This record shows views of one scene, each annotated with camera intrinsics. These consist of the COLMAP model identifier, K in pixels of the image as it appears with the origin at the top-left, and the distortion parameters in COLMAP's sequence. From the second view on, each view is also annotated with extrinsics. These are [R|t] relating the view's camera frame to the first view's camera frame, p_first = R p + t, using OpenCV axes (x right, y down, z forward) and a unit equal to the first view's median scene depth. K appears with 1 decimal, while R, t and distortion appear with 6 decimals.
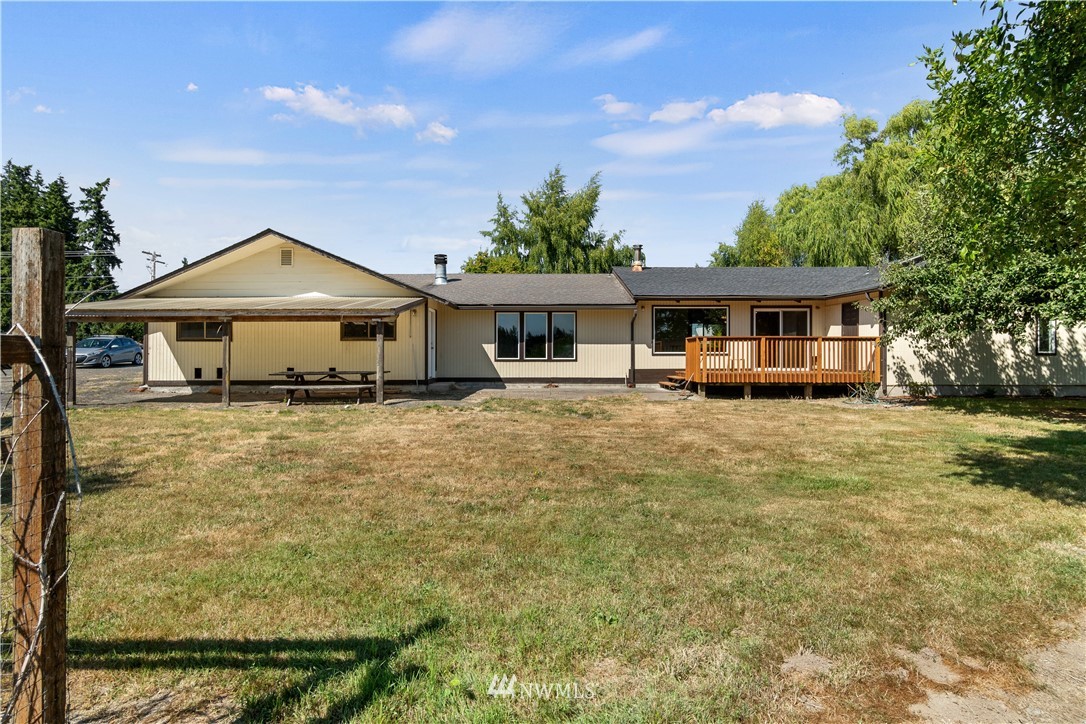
lens RADIAL K [[554.3, 0, 539.9], [0, 554.3, 359.4], [0, 0, 1]] dist [0.004357, 0.000359]
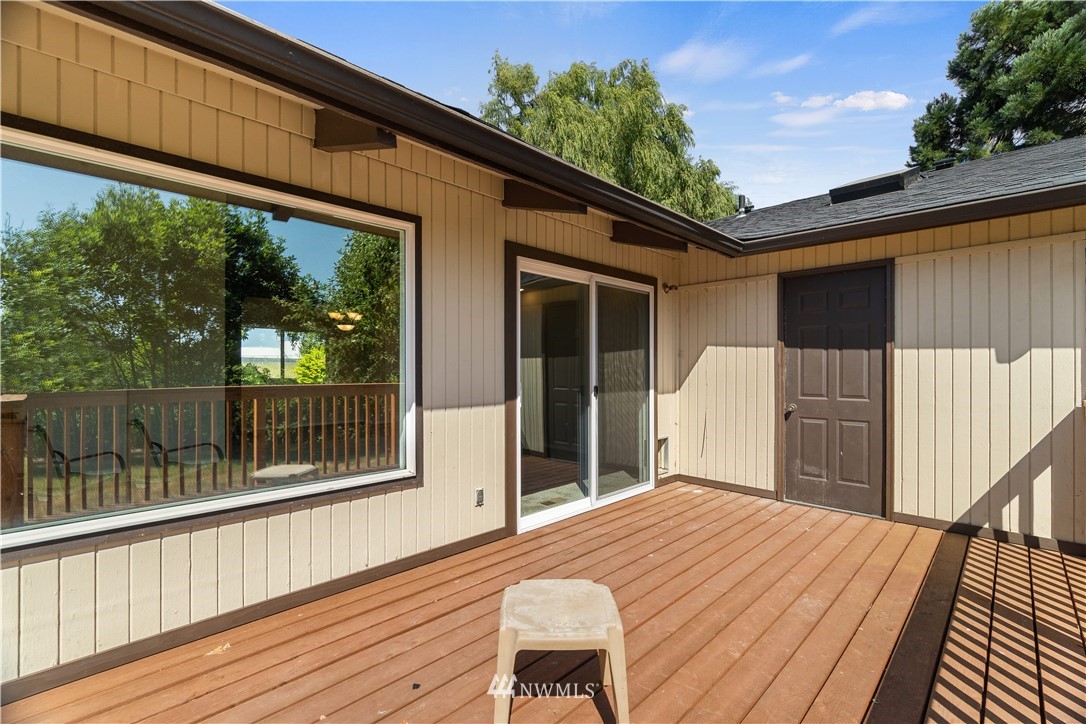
lens RADIAL K [[472.0, 0, 545.5], [0, 472.0, 365.0], [0, 0, 1]] dist [-0.003657, -0.000125]
pose [[0.710024, 0.001381, 0.704176, 0.267980], [0.002404, 0.999987, -0.004385, -0.048786], [-0.704173, 0.004806, 0.710012, 0.888184]]
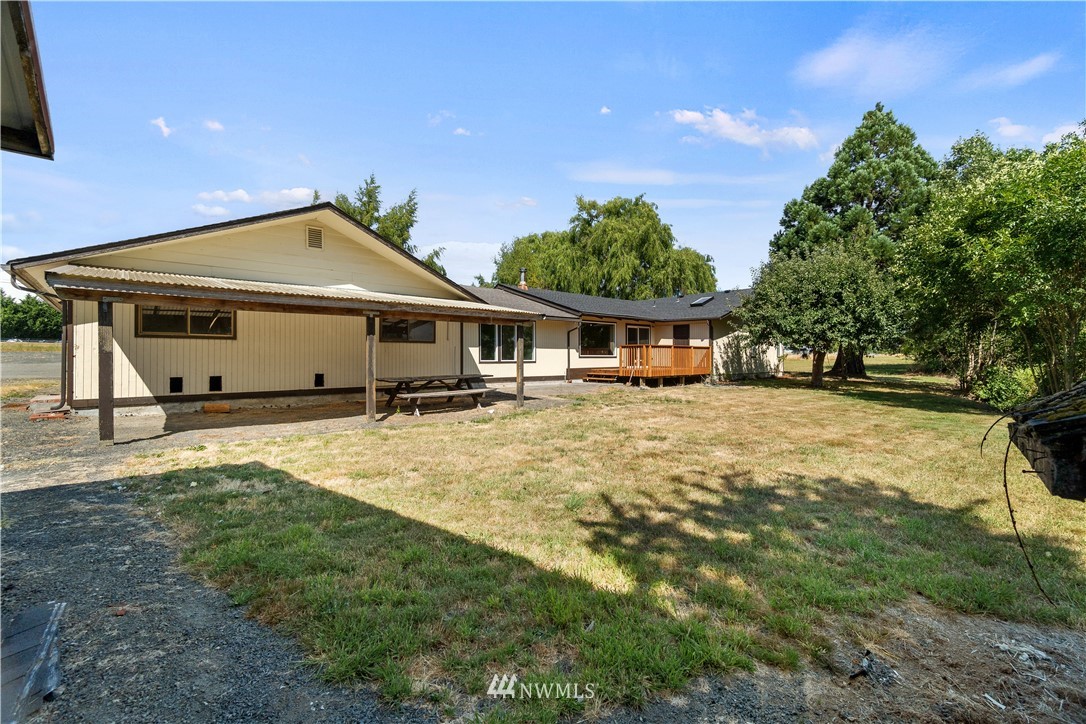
lens RADIAL K [[472.0, 0, 543.7], [0, 472.0, 356.0], [0, 0, 1]] dist [-0.003657, -0.000125]
pose [[0.739171, 0.000812, 0.673517, -0.631275], [0.002907, 0.999986, -0.004395, -0.006815], [-0.673511, 0.005207, 0.739159, 0.242031]]
